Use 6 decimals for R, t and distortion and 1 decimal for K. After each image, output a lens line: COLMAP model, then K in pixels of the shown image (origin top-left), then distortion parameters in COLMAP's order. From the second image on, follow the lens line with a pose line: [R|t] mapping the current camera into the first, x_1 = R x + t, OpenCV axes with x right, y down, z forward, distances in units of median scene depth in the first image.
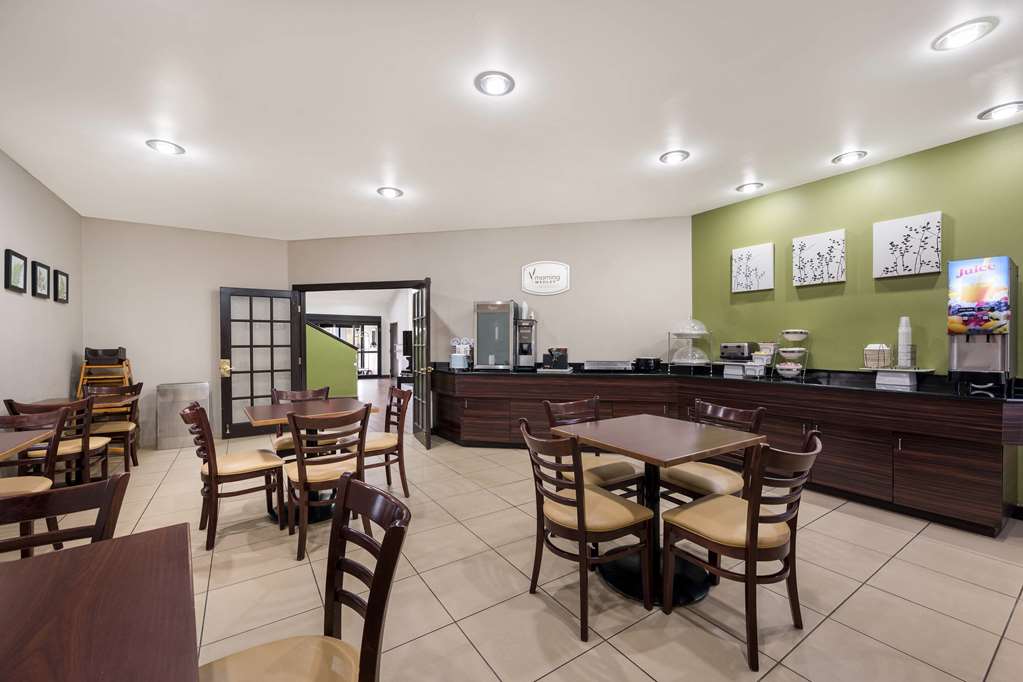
lens RADIAL K [[408.4, 0, 512.3], [0, 408.4, 346.1], [0, 0, 1]] dist [-0.000788, -0.000040]
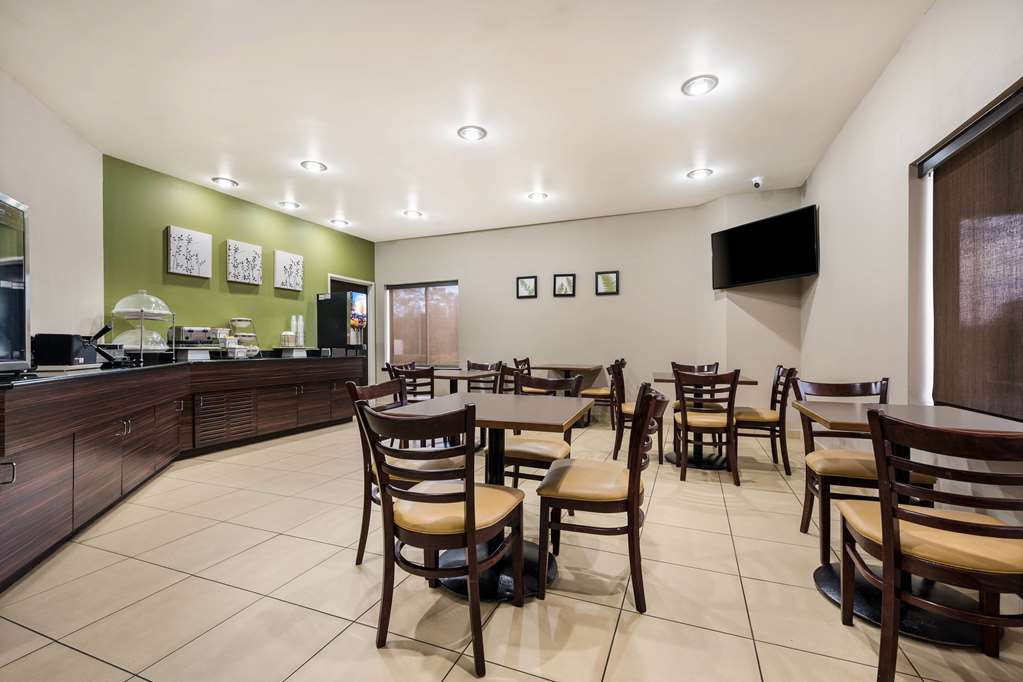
lens RADIAL K [[450.1, 0, 511.4], [0, 450.1, 341.5], [0, 0, 1]] dist [0.000448, 0.000045]
pose [[-0.567588, 0.002021, 0.823310, -0.857609], [0.000751, 0.999998, -0.001937, 0.032450], [-0.823312, -0.000481, -0.567588, 1.106488]]
